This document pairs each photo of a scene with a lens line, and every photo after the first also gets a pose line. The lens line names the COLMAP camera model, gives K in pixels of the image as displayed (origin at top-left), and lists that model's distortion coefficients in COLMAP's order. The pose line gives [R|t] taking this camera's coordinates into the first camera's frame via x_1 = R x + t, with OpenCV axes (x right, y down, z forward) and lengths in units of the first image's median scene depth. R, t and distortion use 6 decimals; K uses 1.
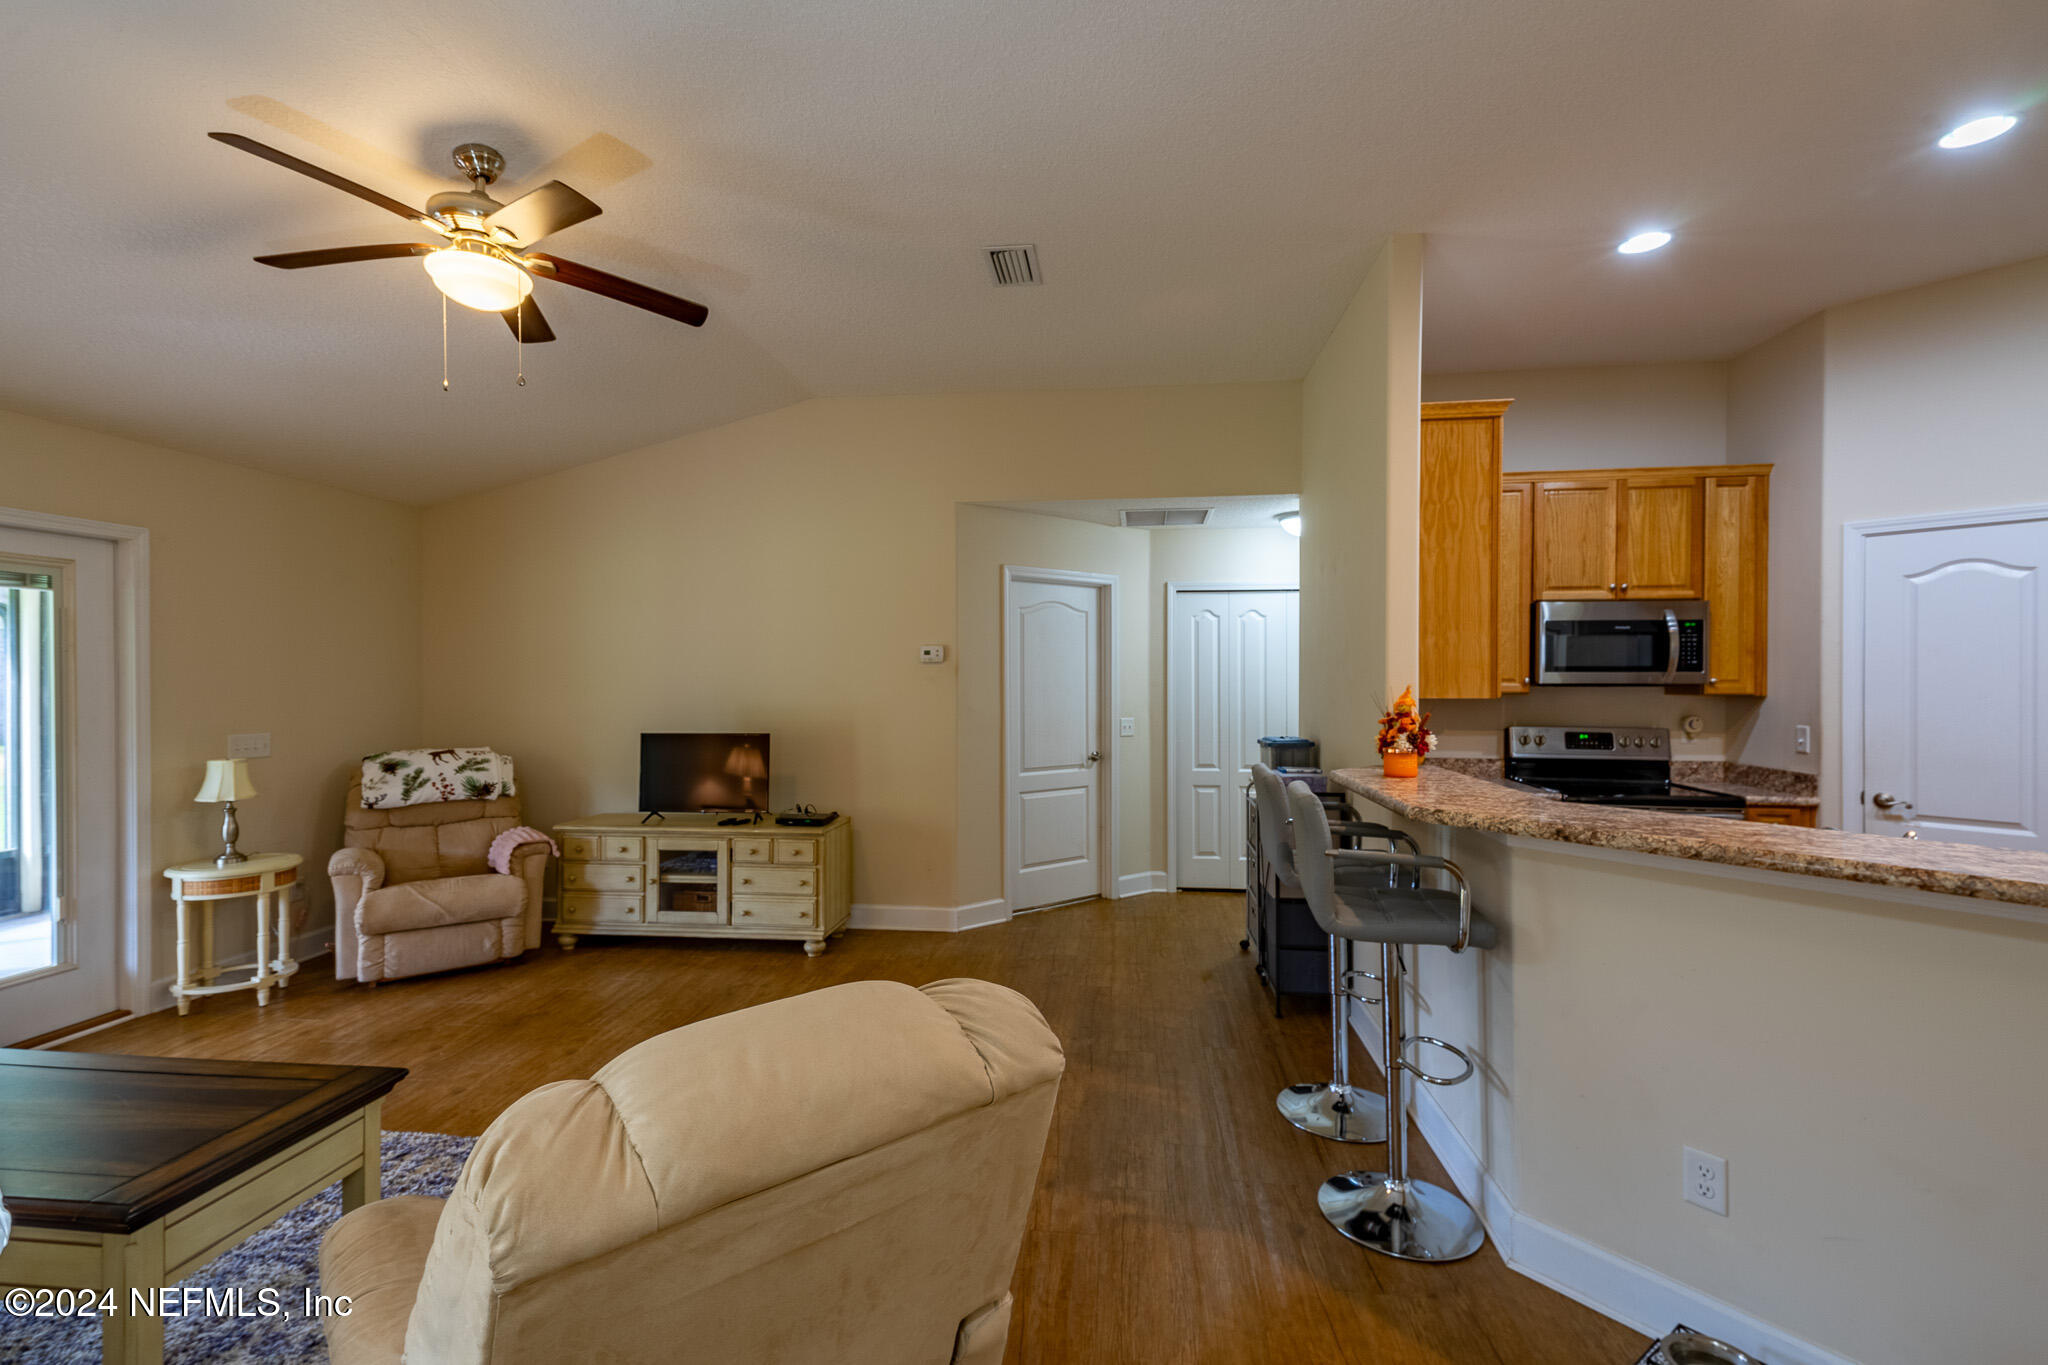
lens RADIAL K [[913.4, 0, 1030.7], [0, 913.4, 684.9], [0, 0, 1]] dist [0.002612, -0.000889]
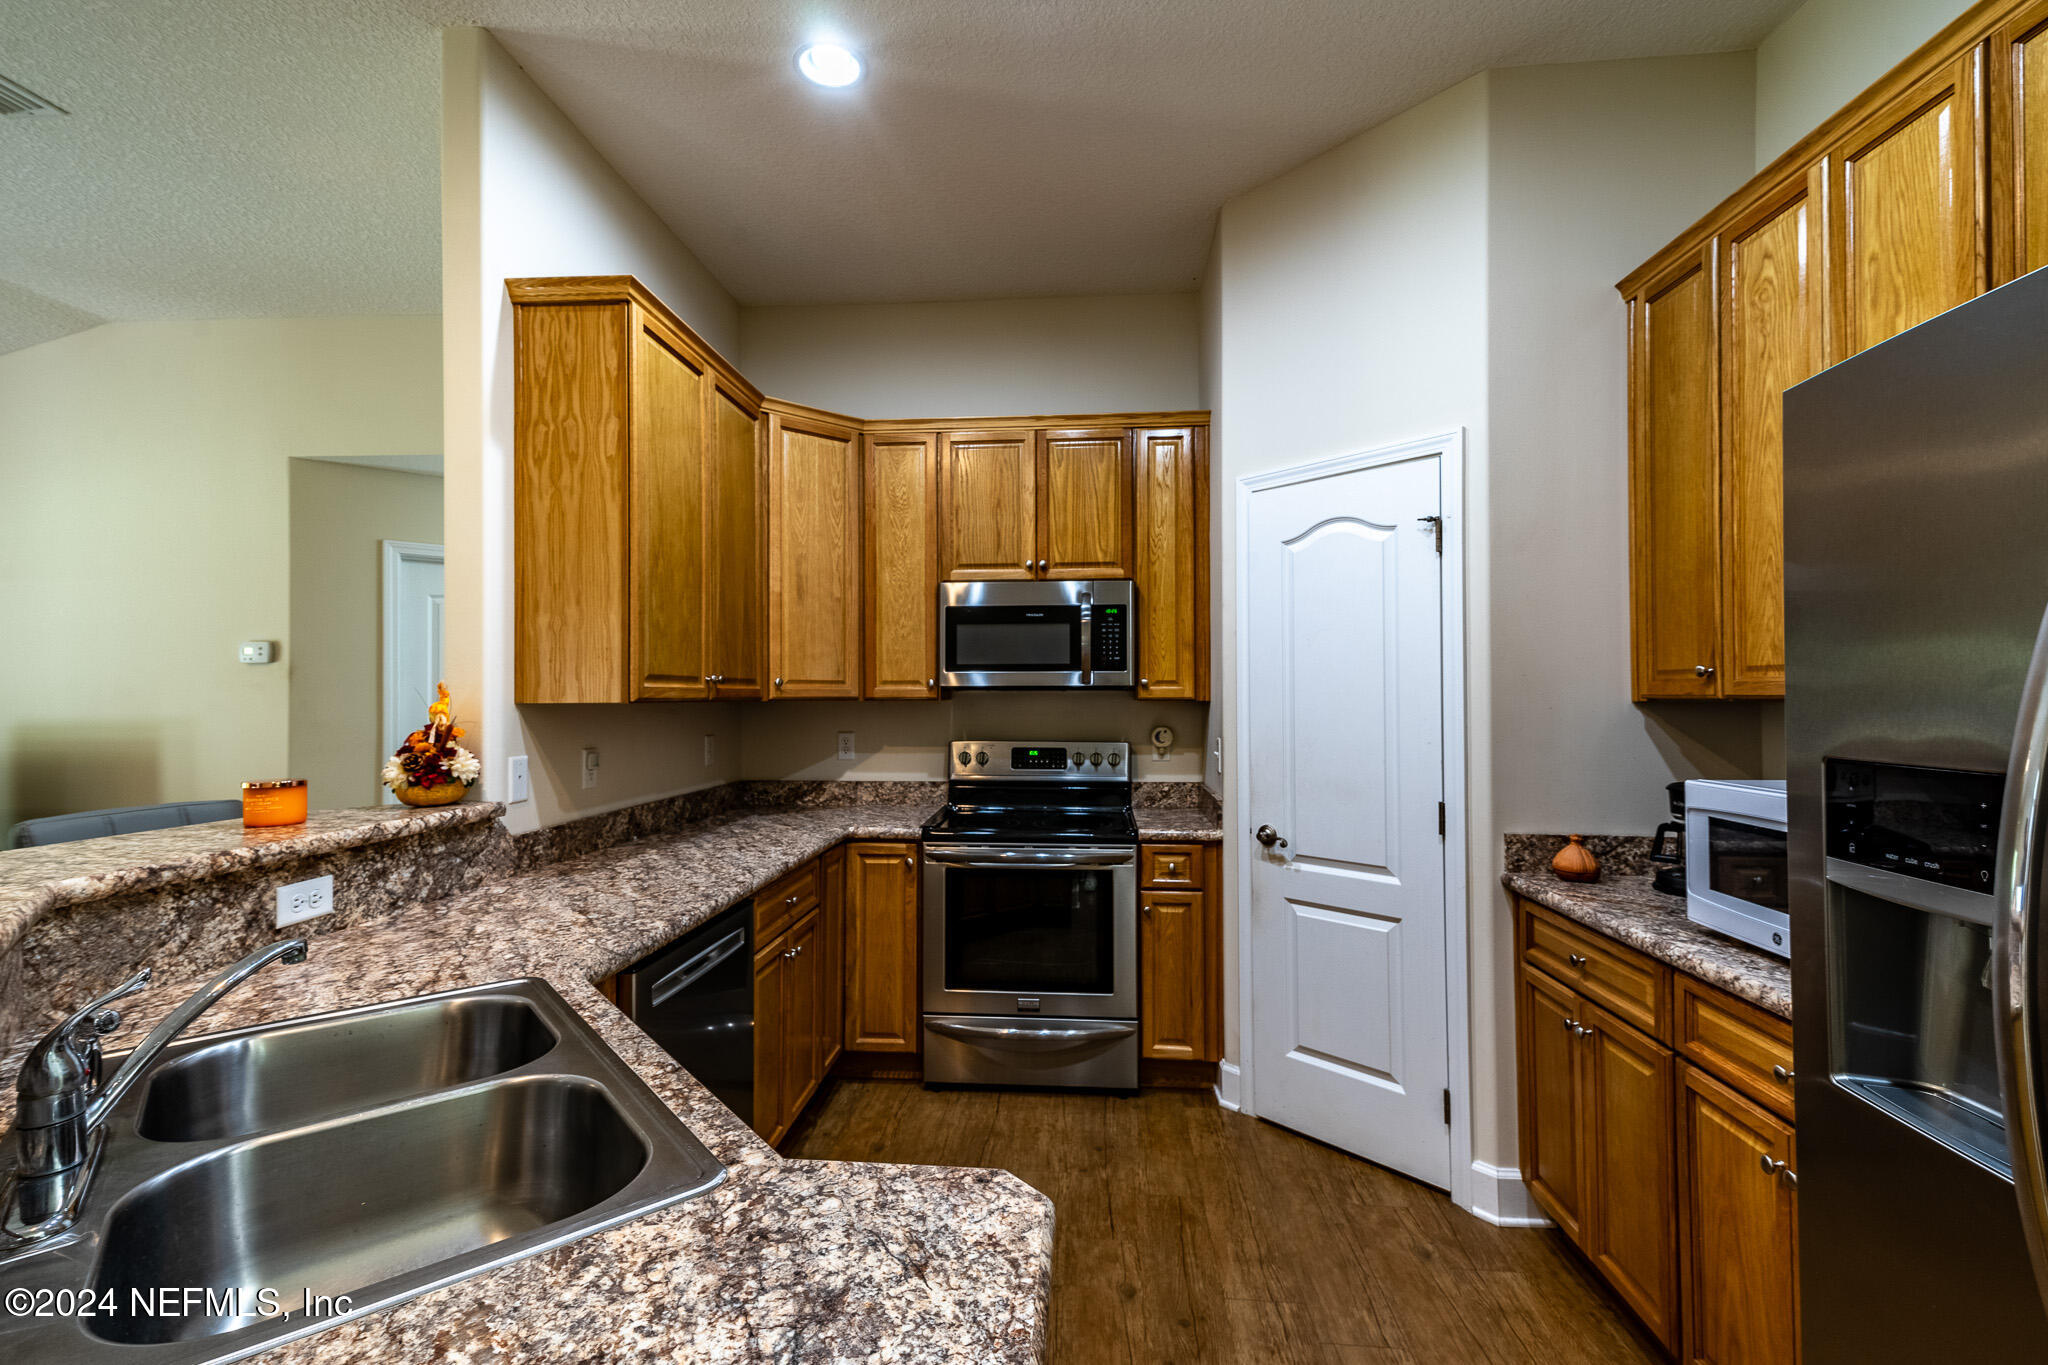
lens RADIAL K [[913.4, 0, 1030.7], [0, 913.4, 684.9], [0, 0, 1]] dist [0.002612, -0.000889]
pose [[0.997389, -0.002551, 0.072169, 0.587831], [0.003802, 0.999845, -0.017202, 0.011172], [-0.072114, 0.017431, 0.997244, 0.215094]]
